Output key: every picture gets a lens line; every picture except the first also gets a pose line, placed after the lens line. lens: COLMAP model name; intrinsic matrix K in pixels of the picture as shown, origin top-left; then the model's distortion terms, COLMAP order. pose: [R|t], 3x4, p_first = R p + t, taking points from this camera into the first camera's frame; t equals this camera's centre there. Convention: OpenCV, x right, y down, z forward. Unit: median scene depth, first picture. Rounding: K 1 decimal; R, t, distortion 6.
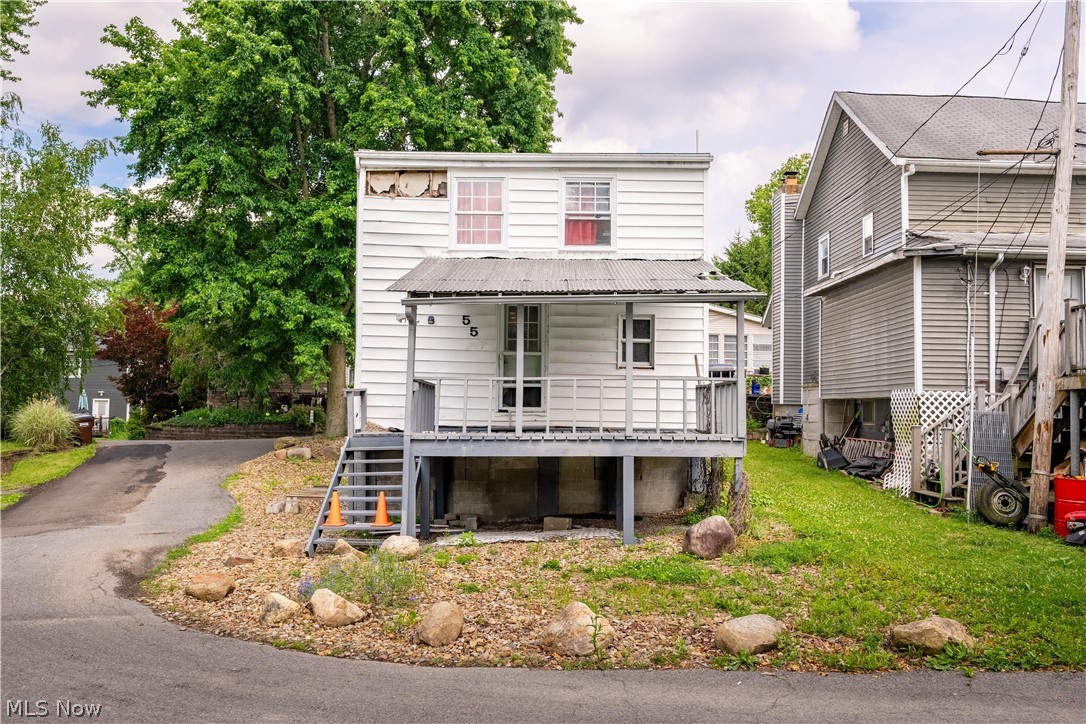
lens RADIAL K [[919.5, 0, 544.3], [0, 919.5, 360.9], [0, 0, 1]] dist [0.006298, -0.002579]
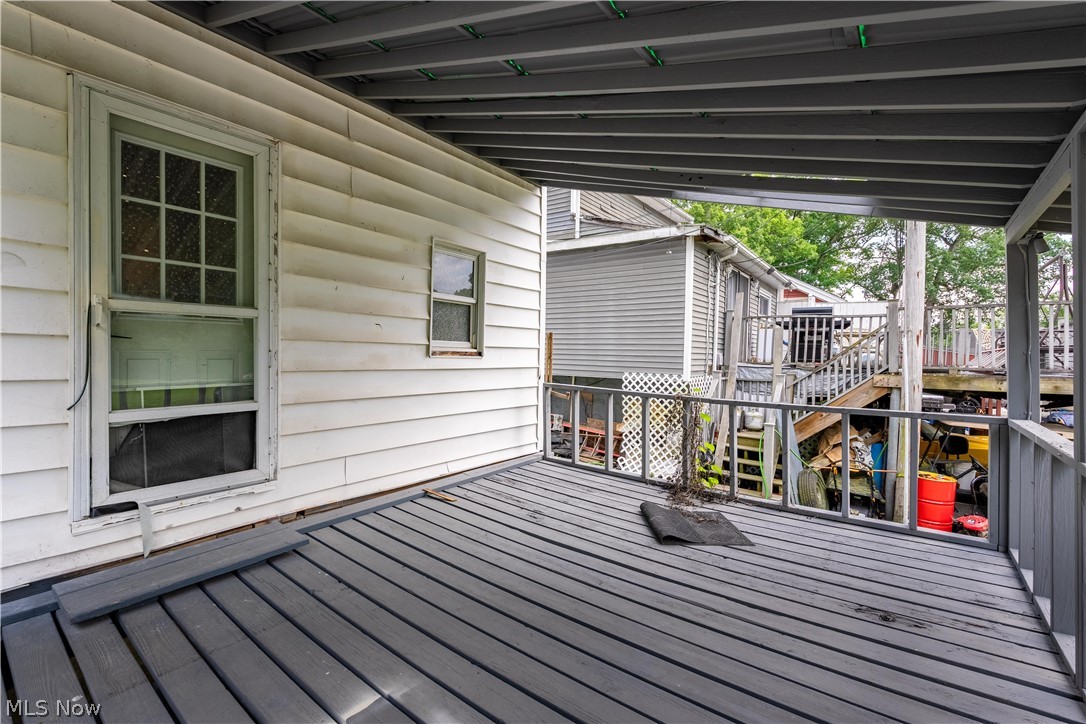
lens RADIAL K [[474.6, 0, 545.4], [0, 474.6, 362.3], [0, 0, 1]] dist [-0.004950, 0.001101]
pose [[0.623166, -0.016822, 0.781908, -0.074332], [-0.051192, 0.996747, 0.062242, -0.006245], [-0.780412, -0.078815, 0.620278, 0.801431]]
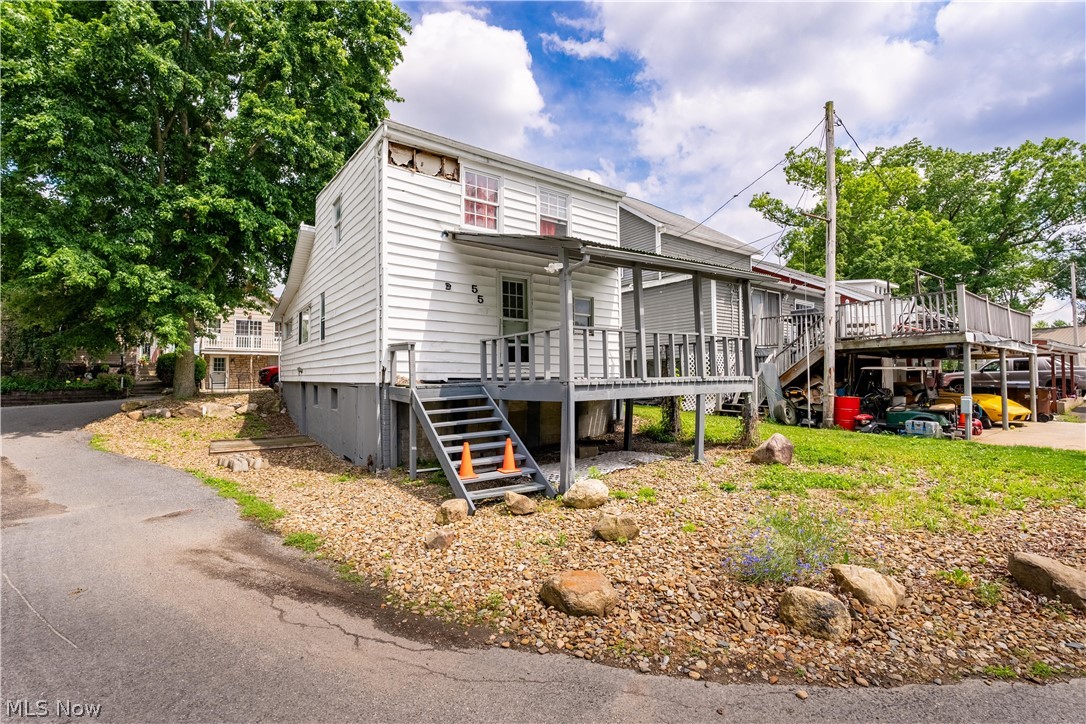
lens RADIAL K [[474.6, 0, 545.1], [0, 474.6, 366.3], [0, 0, 1]] dist [-0.004950, 0.001101]
pose [[0.819449, -0.003940, 0.573139, -0.362316], [-0.013051, 0.999589, 0.025532, 0.038268], [-0.573003, -0.028402, 0.819061, 0.440877]]
